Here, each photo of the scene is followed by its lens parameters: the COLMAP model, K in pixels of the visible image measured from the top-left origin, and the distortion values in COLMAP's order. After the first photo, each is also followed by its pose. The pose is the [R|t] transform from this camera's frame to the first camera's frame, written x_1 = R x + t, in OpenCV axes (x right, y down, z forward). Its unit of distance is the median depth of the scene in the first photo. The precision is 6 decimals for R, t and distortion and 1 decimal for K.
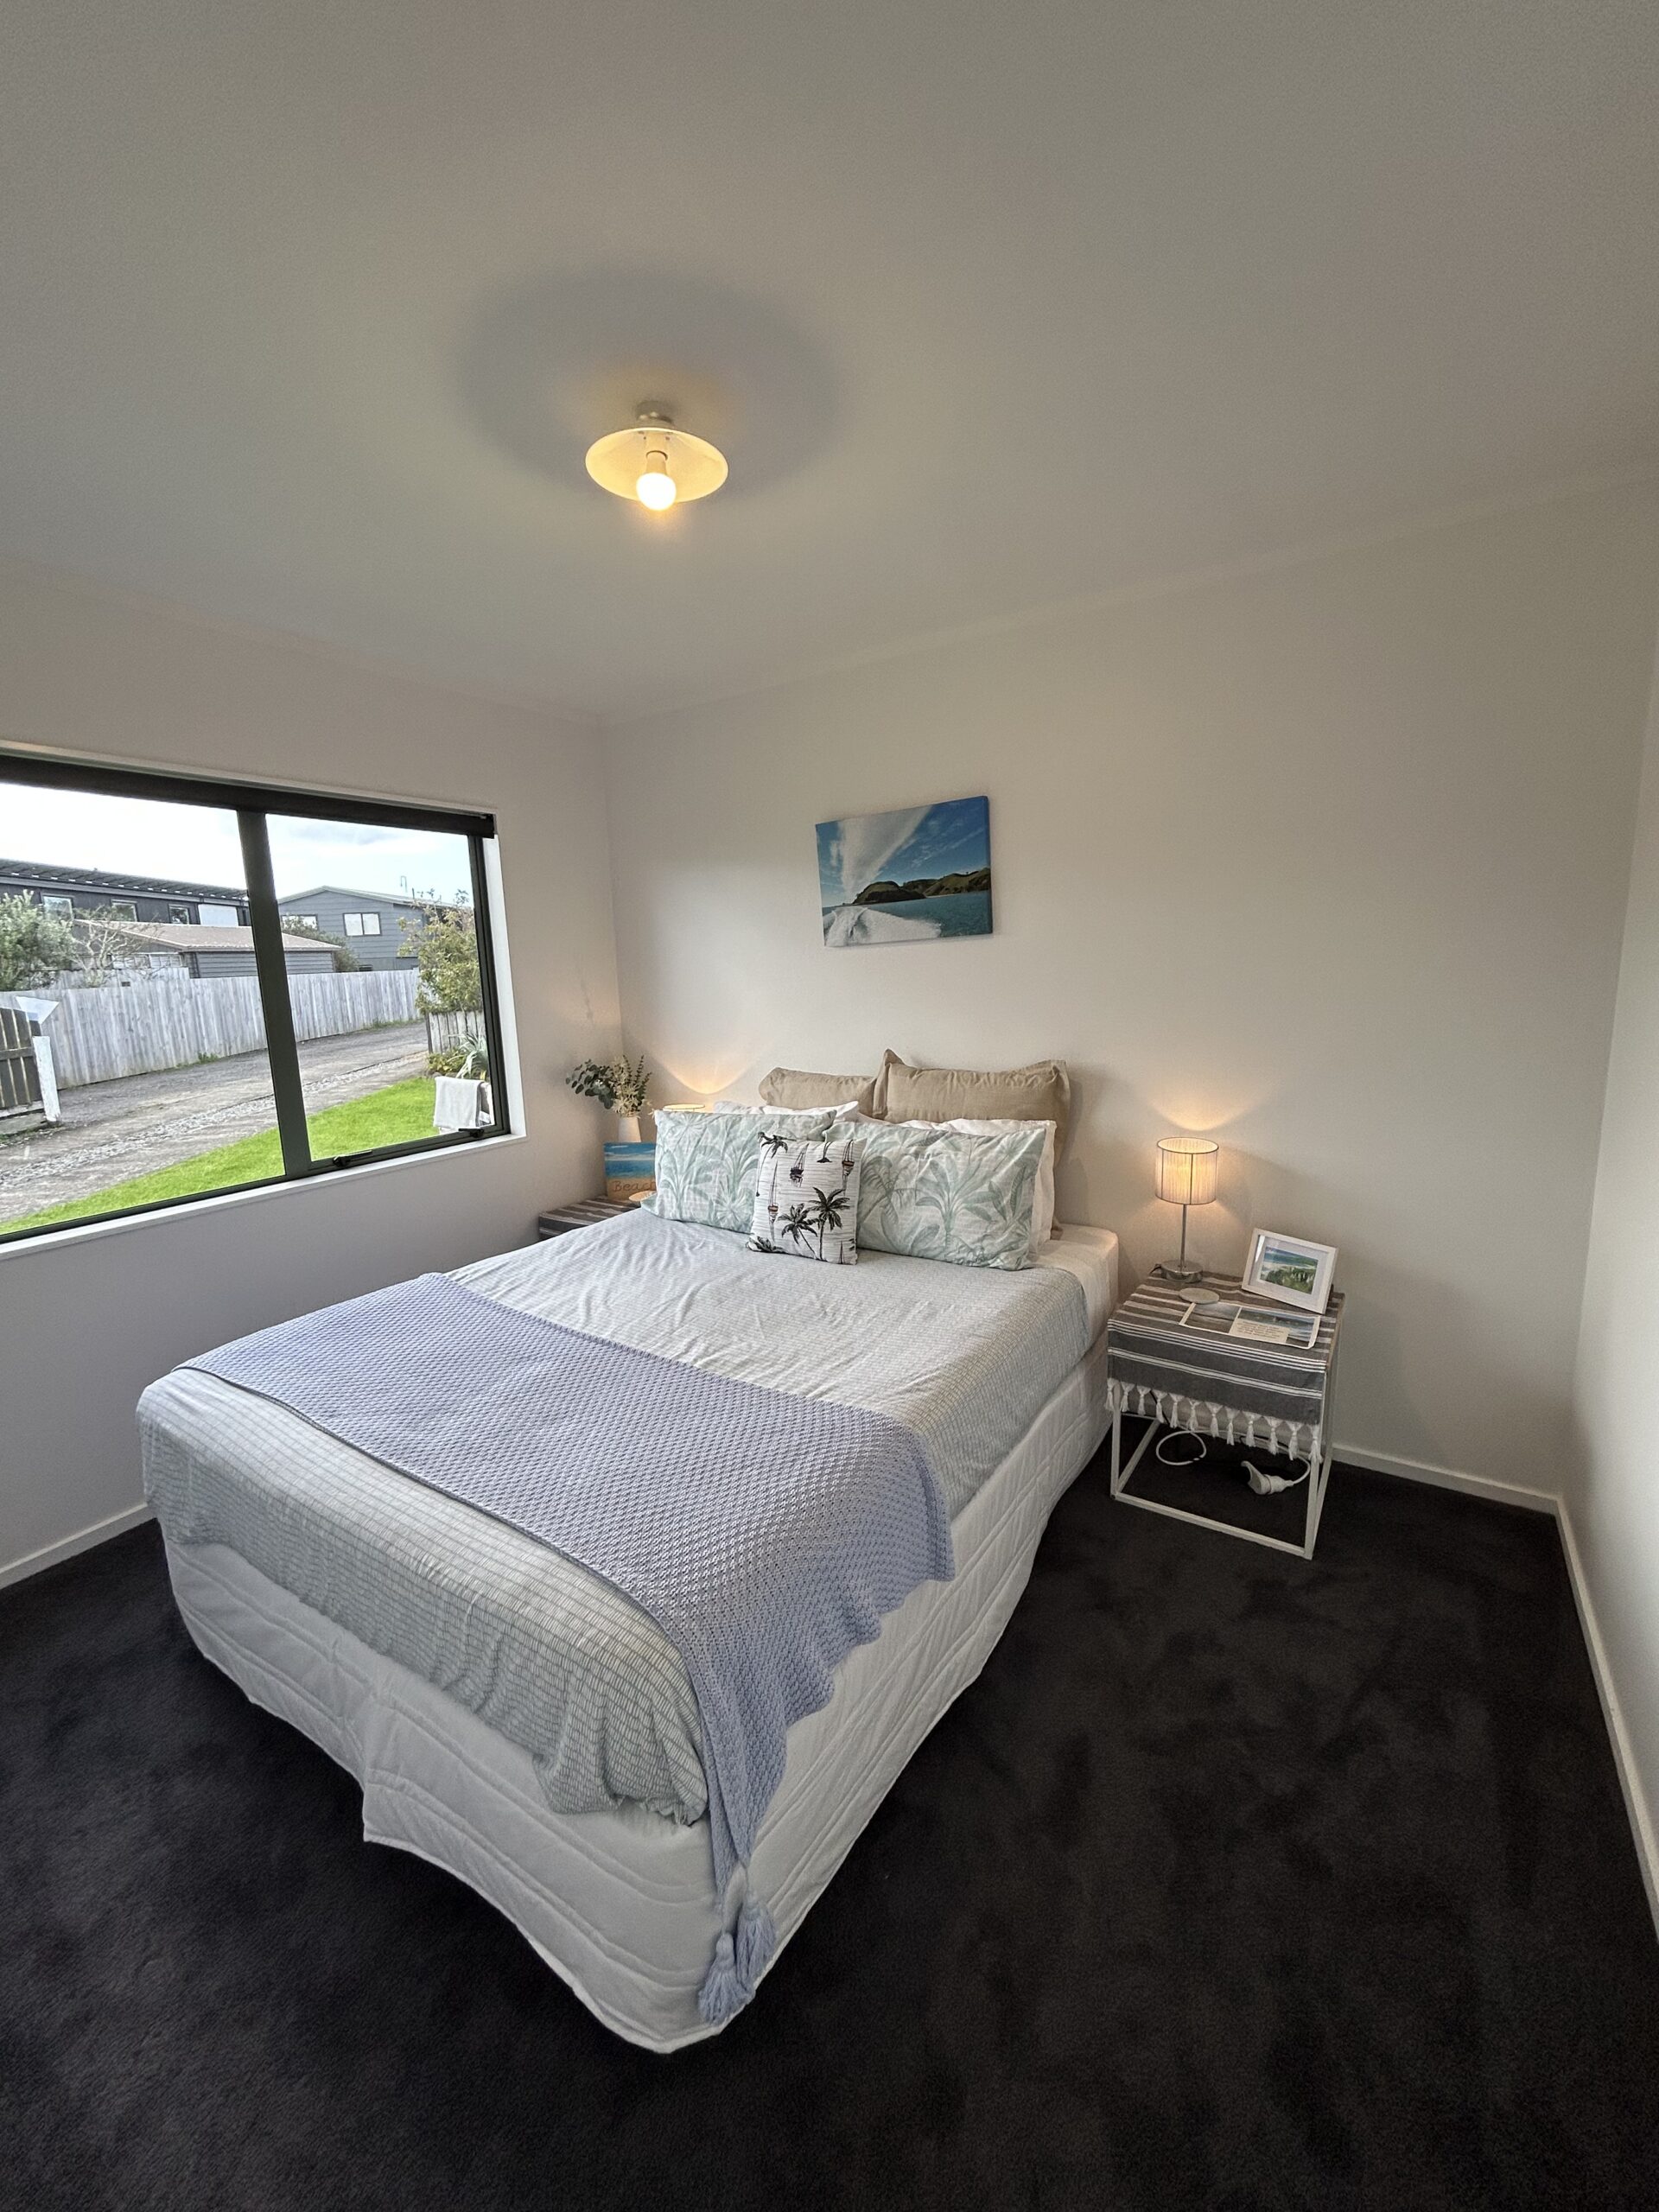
lens RADIAL K [[888.6, 0, 829.5], [0, 888.6, 1106.0], [0, 0, 1]] dist [0.002245, -0.000273]
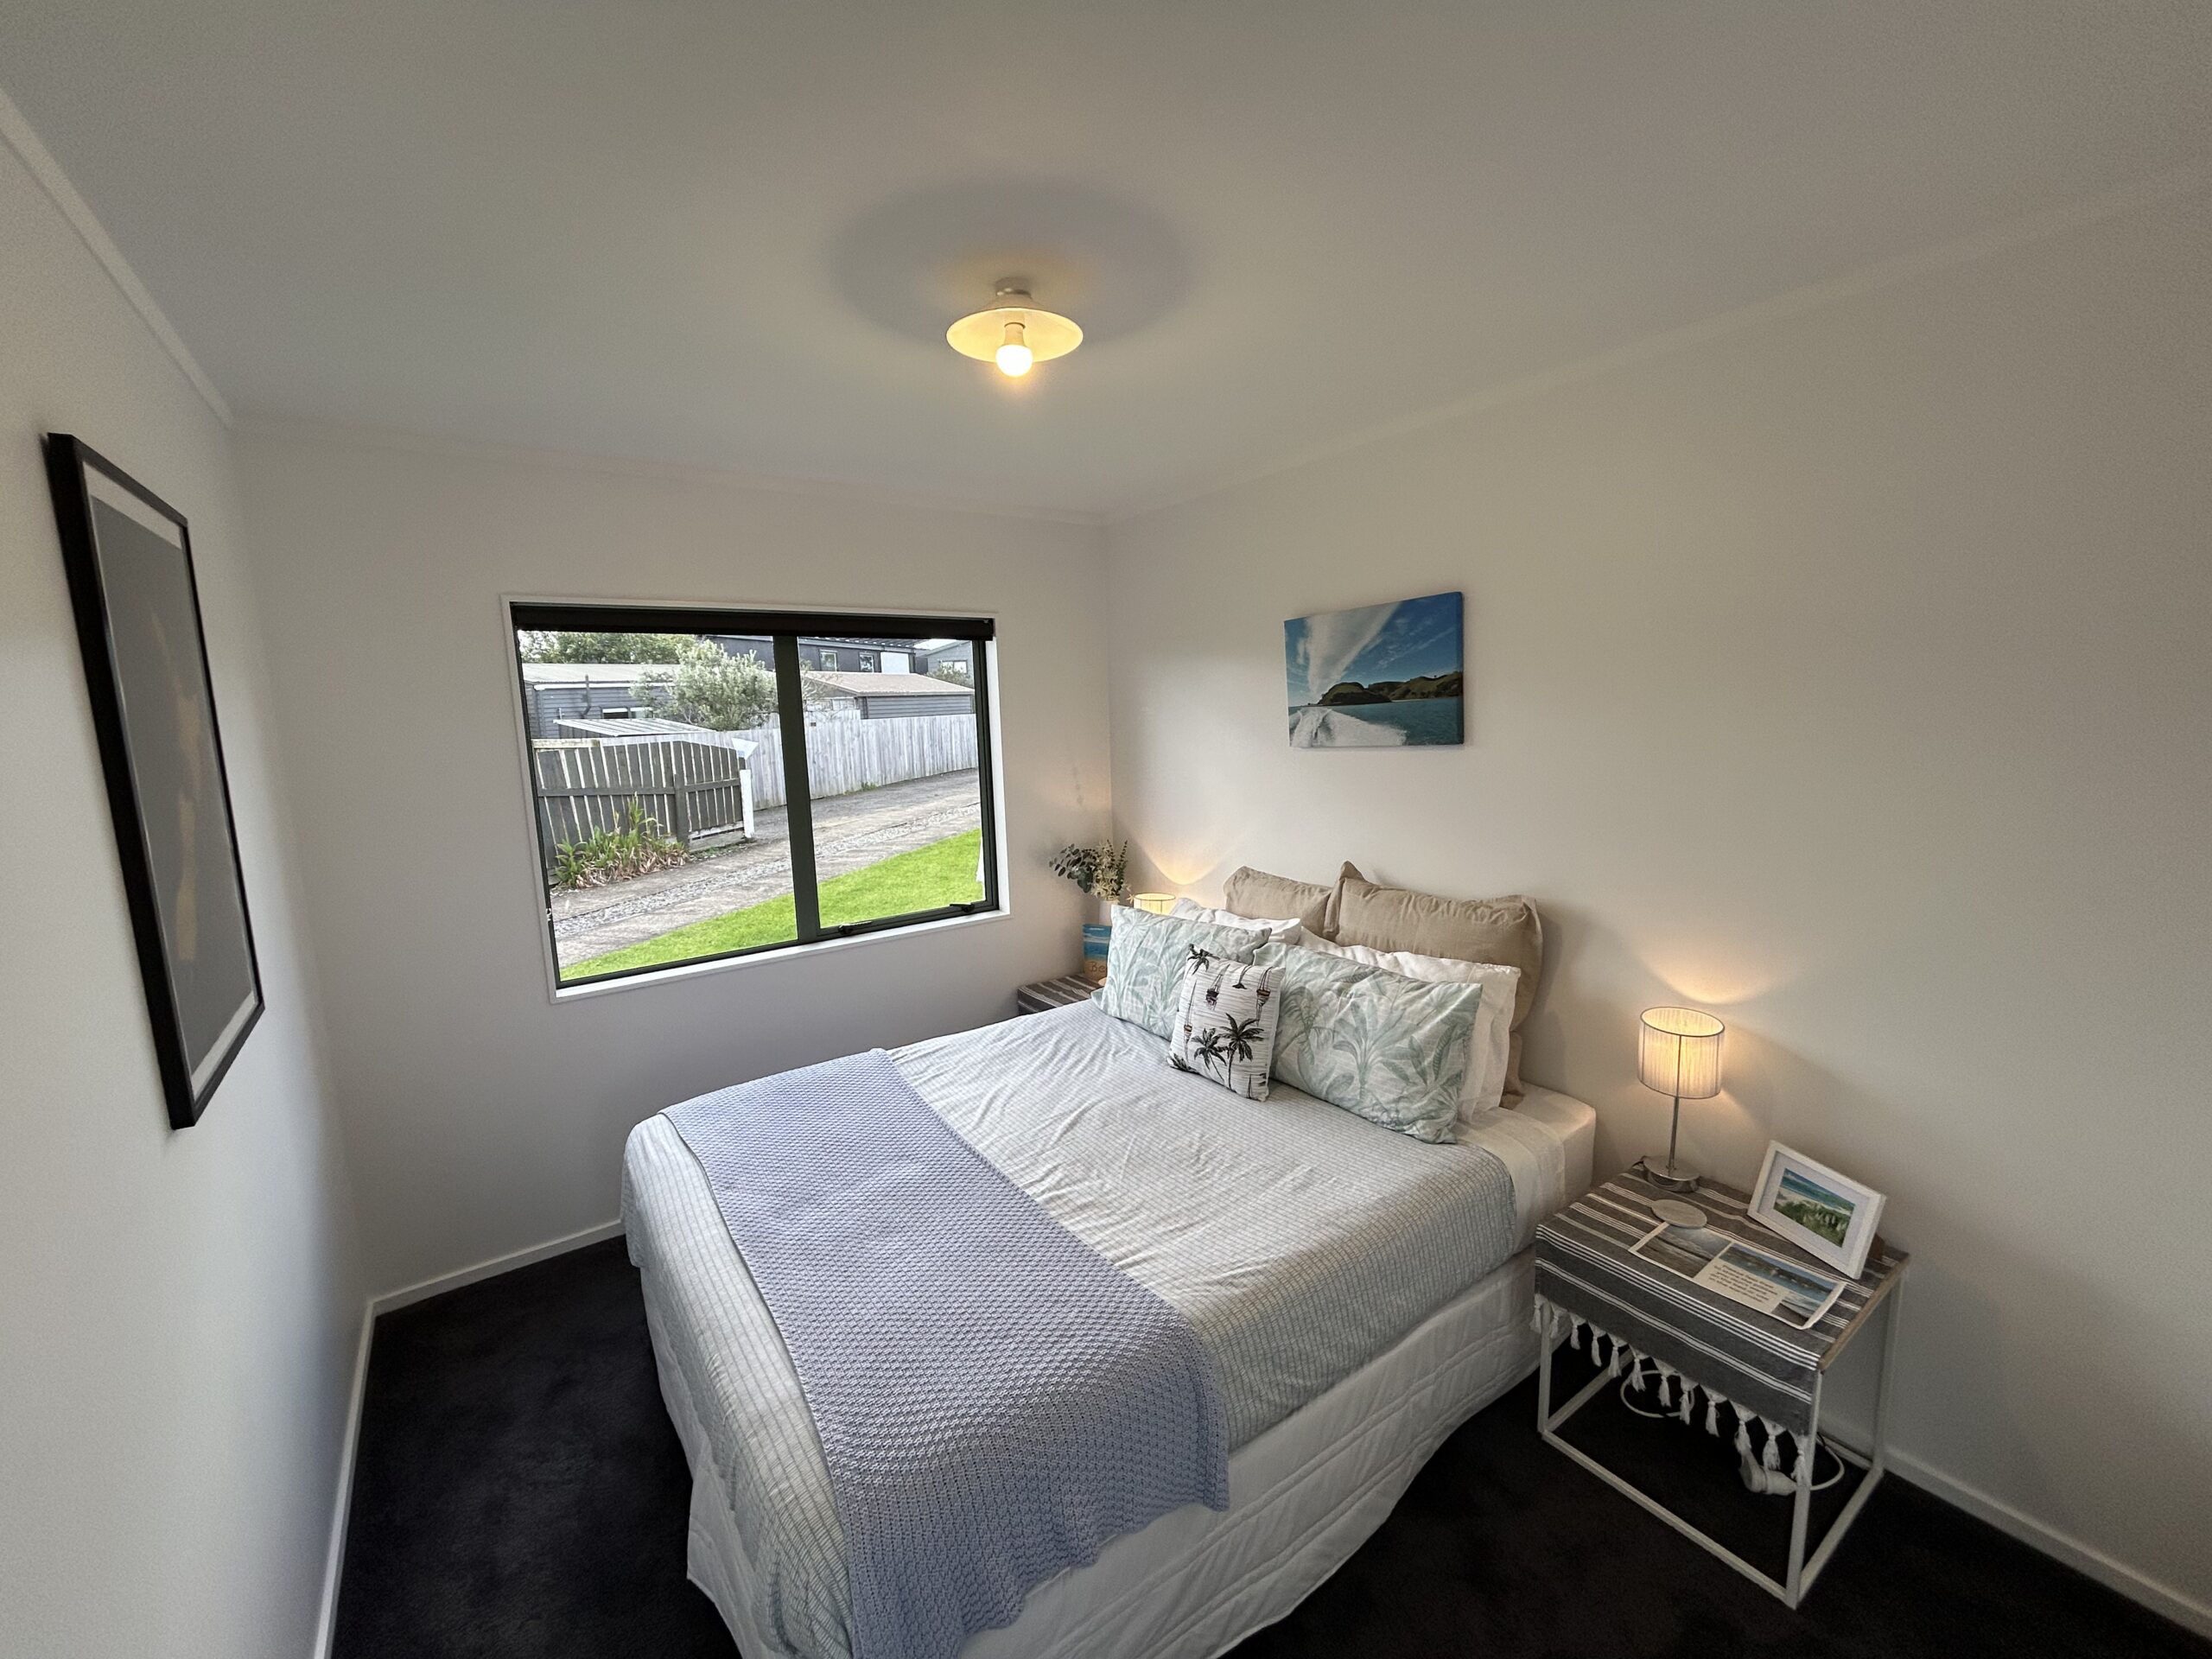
lens RADIAL K [[888.6, 0, 1106.0], [0, 888.6, 829.5], [0, 0, 1]] dist [0.002245, -0.000273]
pose [[0.931274, 0.054475, -0.360225, 0.190017], [-0.058798, 0.998269, -0.001045, -0.094920], [0.359545, 0.022153, 0.932865, 0.053968]]
